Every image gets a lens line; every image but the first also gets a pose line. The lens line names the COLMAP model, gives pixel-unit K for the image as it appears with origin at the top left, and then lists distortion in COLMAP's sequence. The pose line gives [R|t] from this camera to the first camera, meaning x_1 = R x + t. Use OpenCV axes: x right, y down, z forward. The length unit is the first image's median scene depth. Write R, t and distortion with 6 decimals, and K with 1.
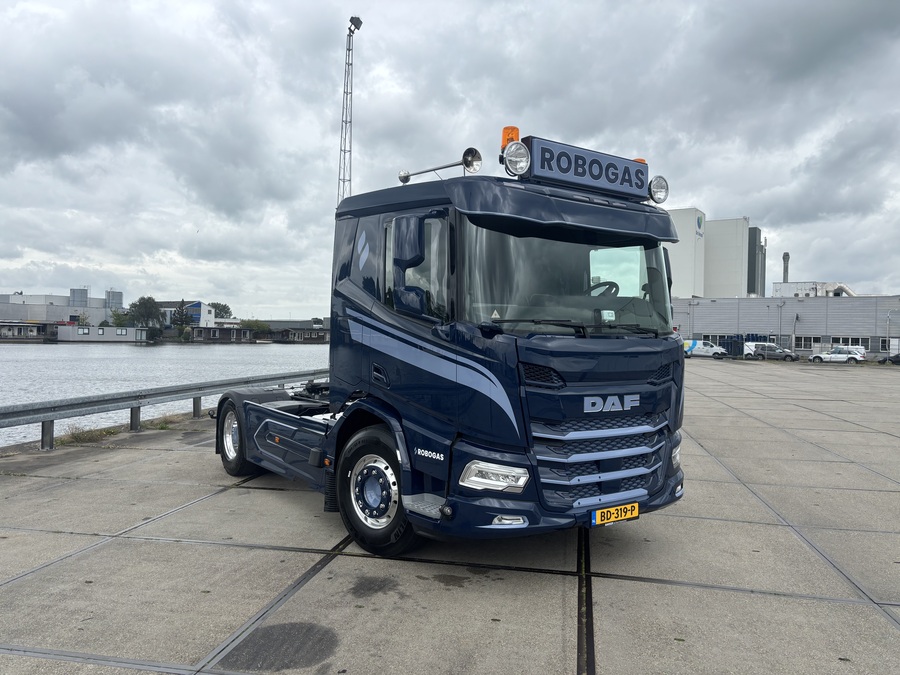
lens RADIAL K [[694.7, 0, 451.8], [0, 694.7, 318.6], [0, 0, 1]] dist [0.033845, -0.008801]
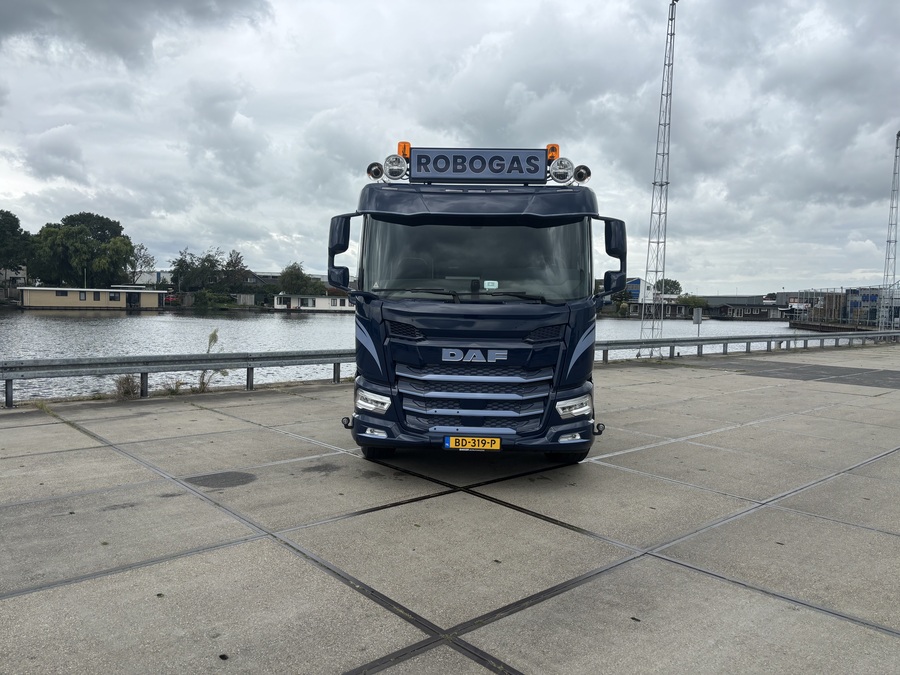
lens RADIAL K [[694.4, 0, 450.0], [0, 694.4, 337.5], [0, 0, 1]] dist [0.040835, -0.000922]
pose [[0.787220, 0.030097, -0.615938, 0.087613], [0.007168, 0.998294, 0.057942, 0.001590], [0.616631, -0.050028, 0.785661, 0.000208]]
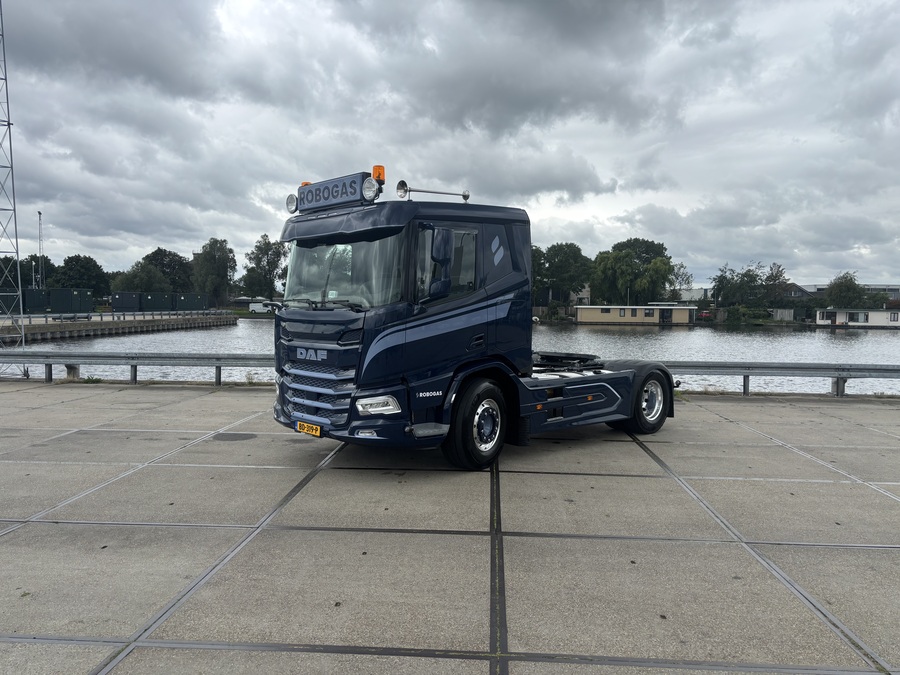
lens RADIAL K [[694.7, 0, 451.8], [0, 694.7, 318.6], [0, 0, 1]] dist [0.033845, -0.008801]
pose [[0.124366, -0.002477, -0.992233, 0.157911], [0.013795, 0.999905, -0.000767, 0.004695], [0.992140, -0.013593, 0.124389, 0.101774]]
